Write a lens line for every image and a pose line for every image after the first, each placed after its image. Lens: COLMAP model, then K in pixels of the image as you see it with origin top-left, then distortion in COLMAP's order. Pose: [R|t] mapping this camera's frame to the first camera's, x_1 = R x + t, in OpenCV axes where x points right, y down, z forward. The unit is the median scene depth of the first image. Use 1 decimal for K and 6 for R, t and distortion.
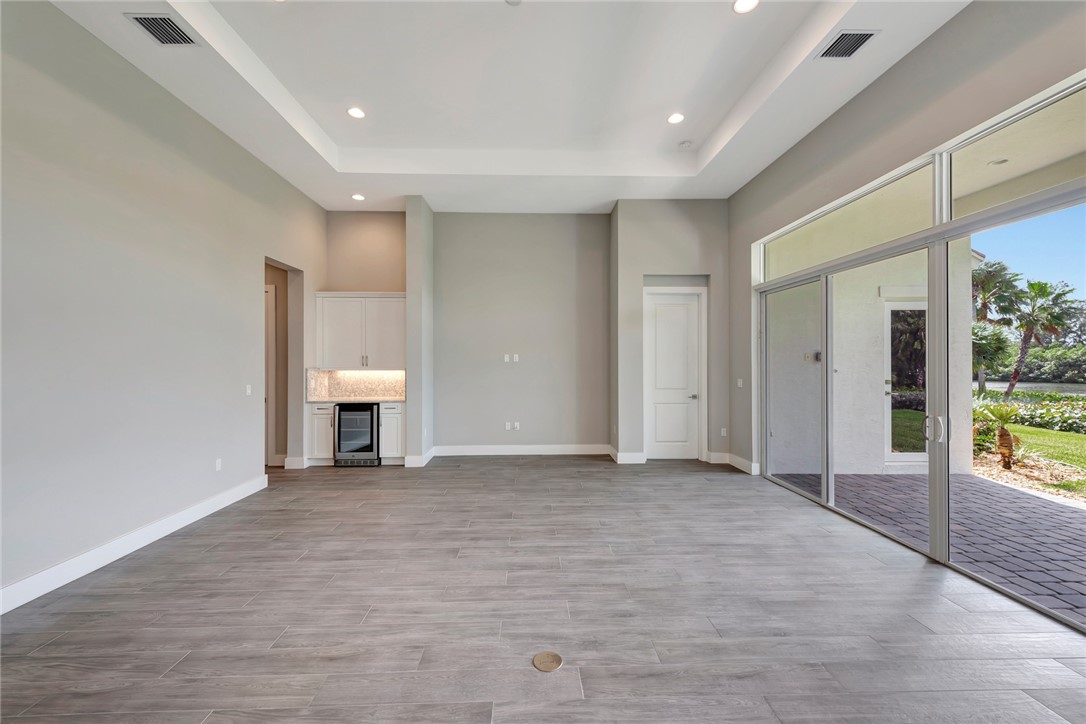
lens RADIAL K [[429.4, 0, 544.1], [0, 429.4, 360.3], [0, 0, 1]] dist [0.006887, -0.000480]
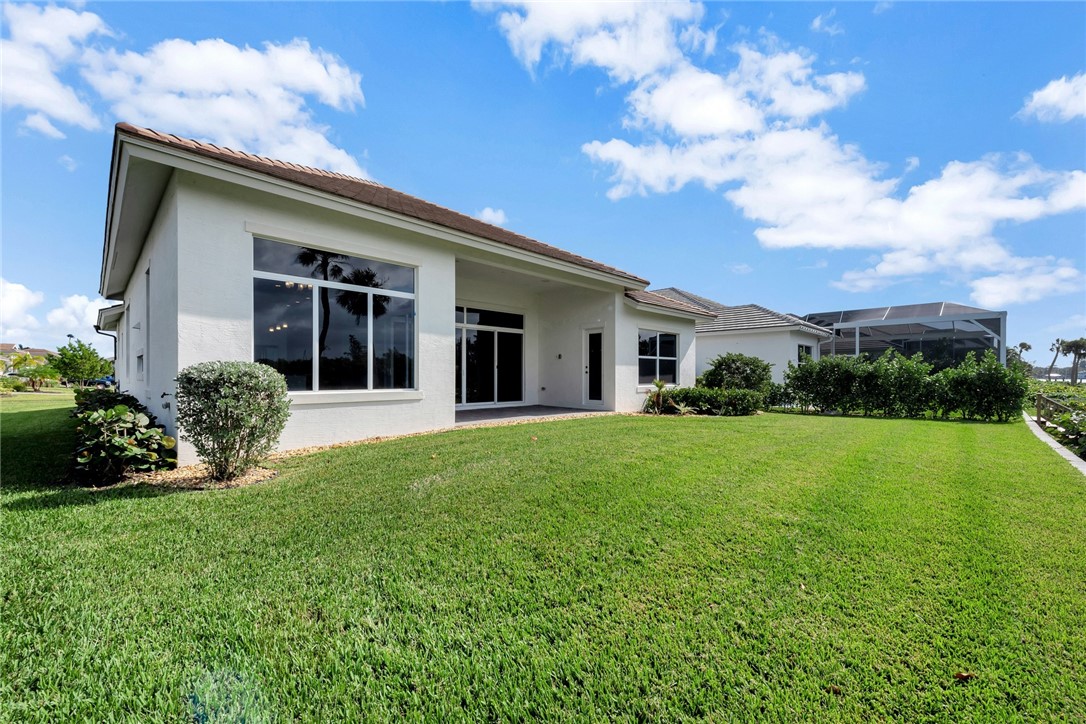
lens RADIAL K [[429.9, 0, 547.1], [0, 429.9, 373.8], [0, 0, 1]] dist [0.009652, -0.000729]
pose [[0.700043, 0.000170, -0.714100, 2.253561], [-0.001899, 0.999997, -0.001623, 0.085171], [0.714098, 0.002492, 0.700041, -0.639535]]
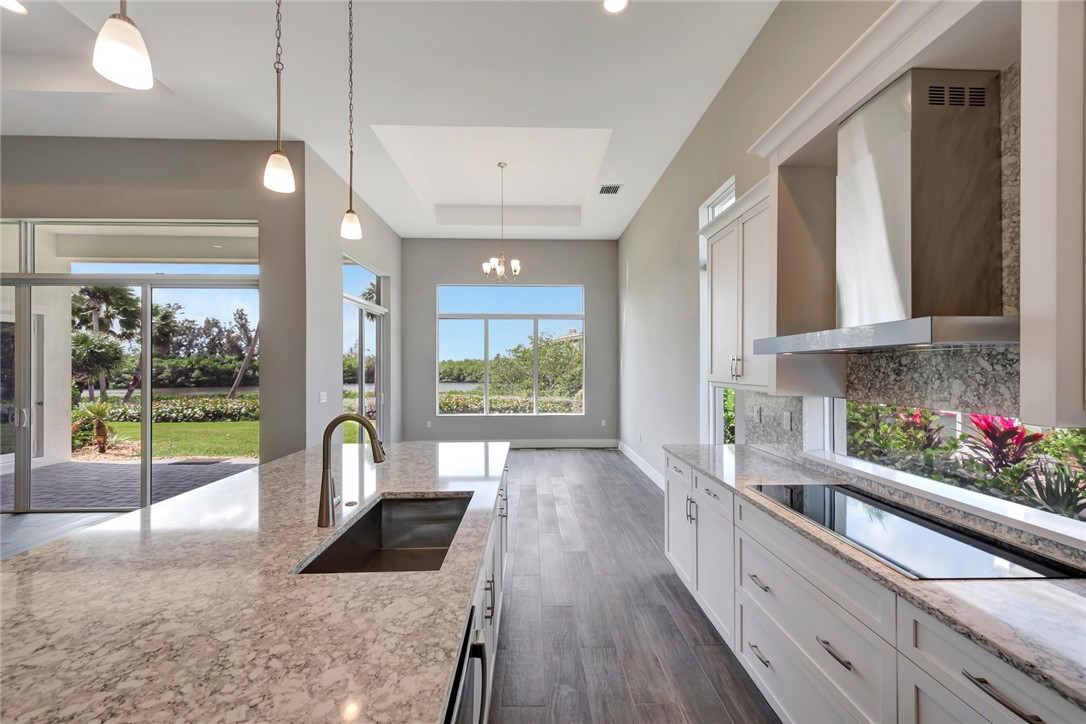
lens RADIAL K [[435.7, 0, 544.1], [0, 435.7, 366.2], [0, 0, 1]] dist [0.010453, -0.000228]
pose [[0.004307, 0.005606, 0.999975, -0.271735], [0.000008, 0.999984, -0.005606, -0.000163], [-0.999991, 0.000032, 0.004307, -0.368136]]
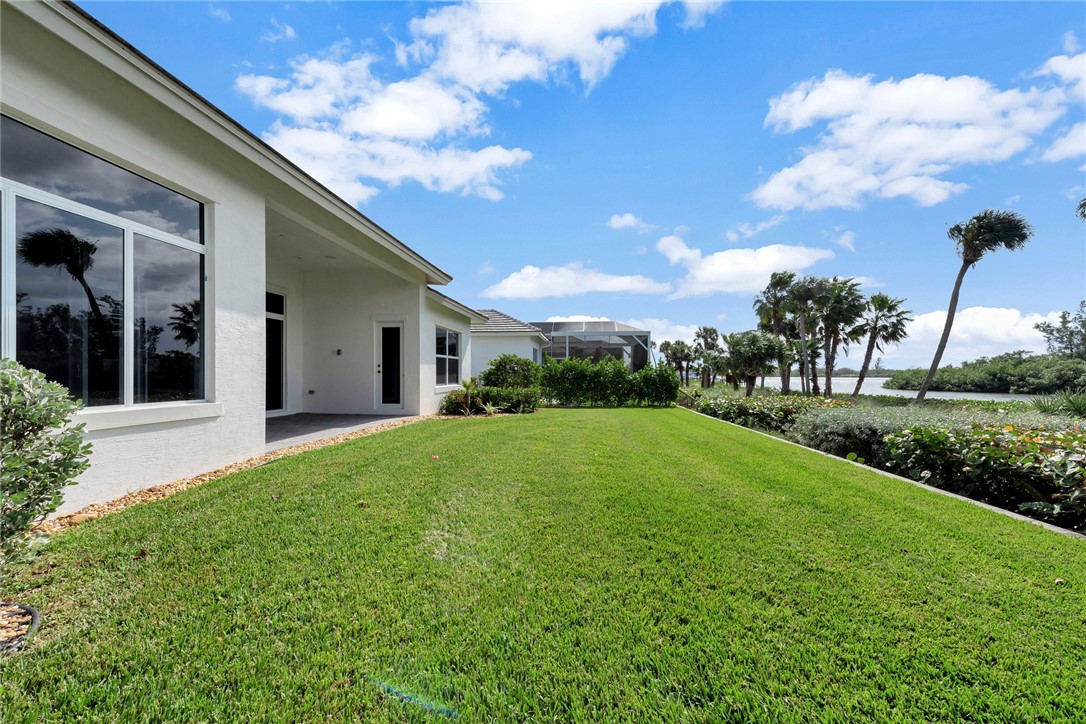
lens RADIAL K [[429.9, 0, 547.1], [0, 429.9, 373.8], [0, 0, 1]] dist [0.009652, -0.000729]
pose [[0.992713, 0.002375, -0.120475, 1.781148], [-0.002333, 0.999997, 0.000491, 0.079400], [0.120476, -0.000207, 0.992716, -0.732828]]
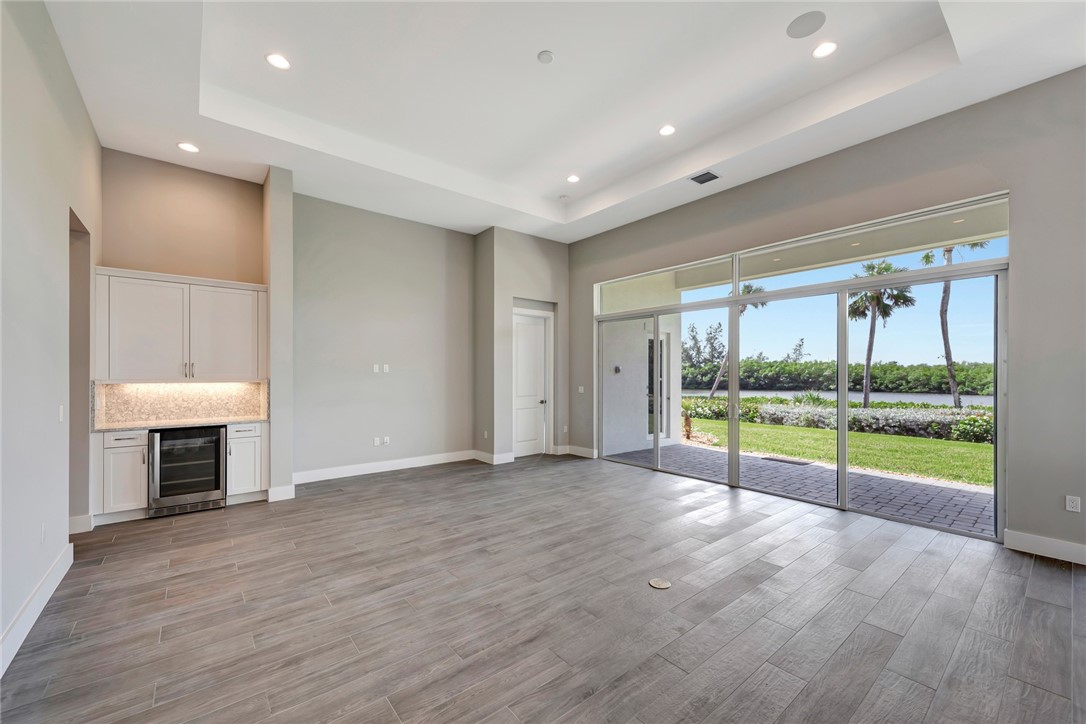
lens RADIAL K [[429.9, 0, 547.1], [0, 429.9, 373.8], [0, 0, 1]] dist [0.009652, -0.000729]
pose [[0.792558, 0.003703, 0.609785, -0.401481], [-0.004850, 0.999988, 0.000231, 0.004785], [-0.609777, -0.003141, 0.792567, 0.037907]]
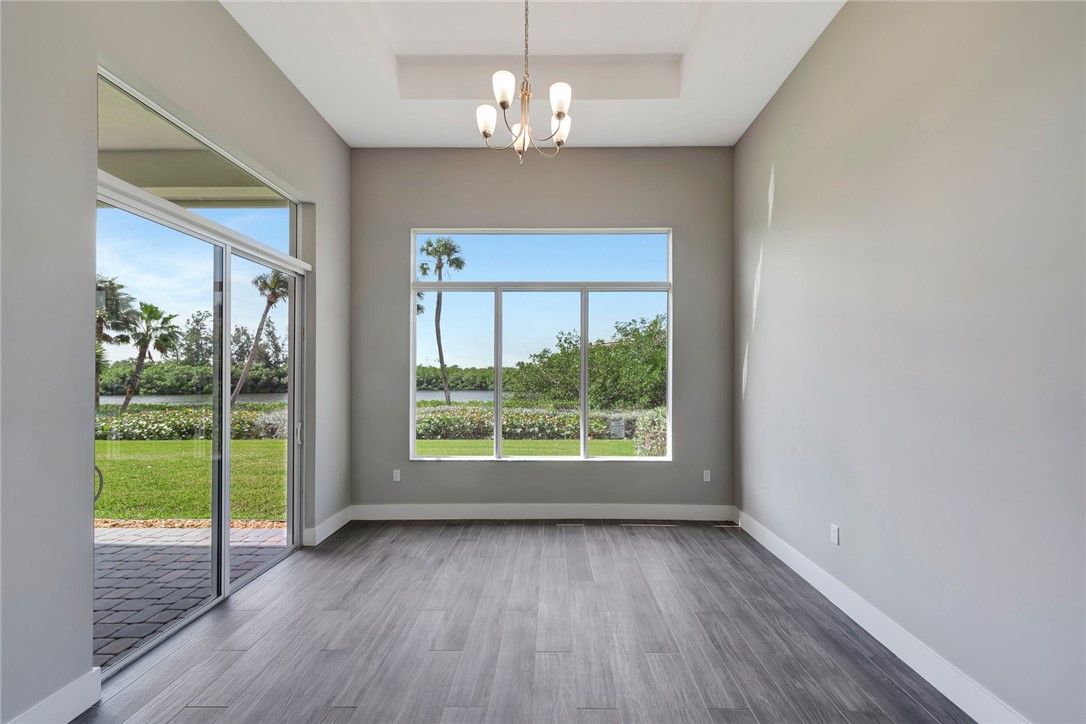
lens RADIAL K [[429.9, 0, 547.1], [0, 429.9, 373.8], [0, 0, 1]] dist [0.009652, -0.000729]
pose [[0.050569, 0.006010, 0.998702, 0.316381], [-0.002309, 0.999980, -0.005901, -0.002902], [-0.998718, -0.002008, 0.050582, -0.309791]]
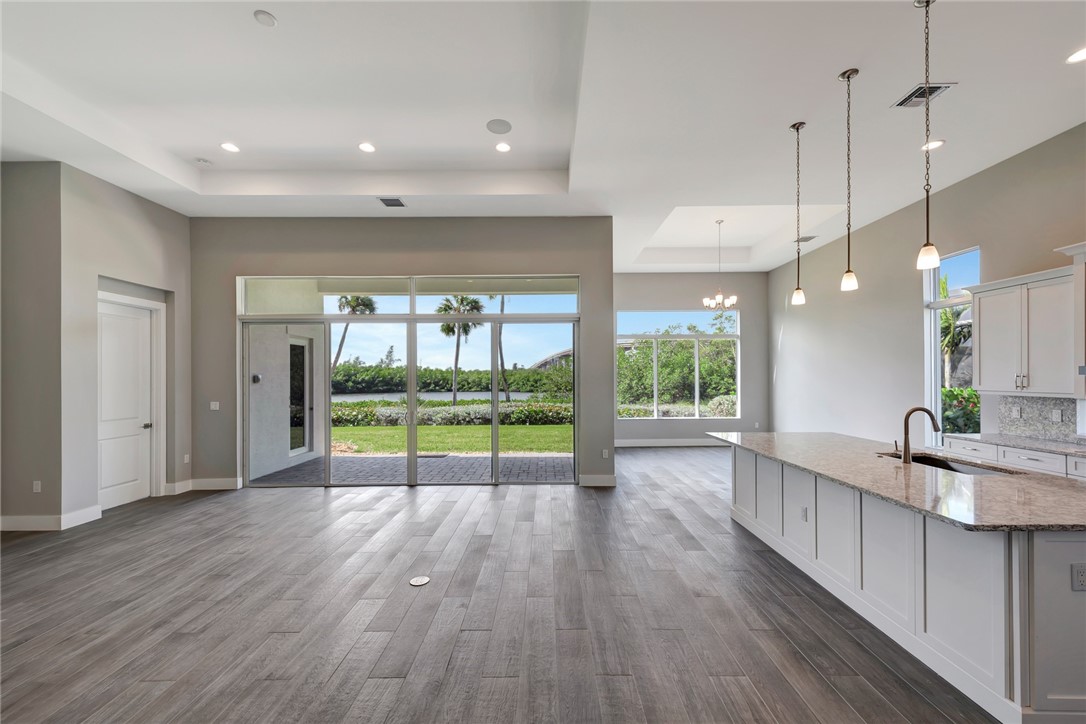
lens RADIAL K [[429.9, 0, 547.1], [0, 429.9, 373.8], [0, 0, 1]] dist [0.009652, -0.000729]
pose [[0.030716, 0.008389, 0.999493, -0.536132], [0.004291, 0.999954, -0.008525, -0.010821], [-0.999519, 0.004551, 0.030678, 0.171001]]
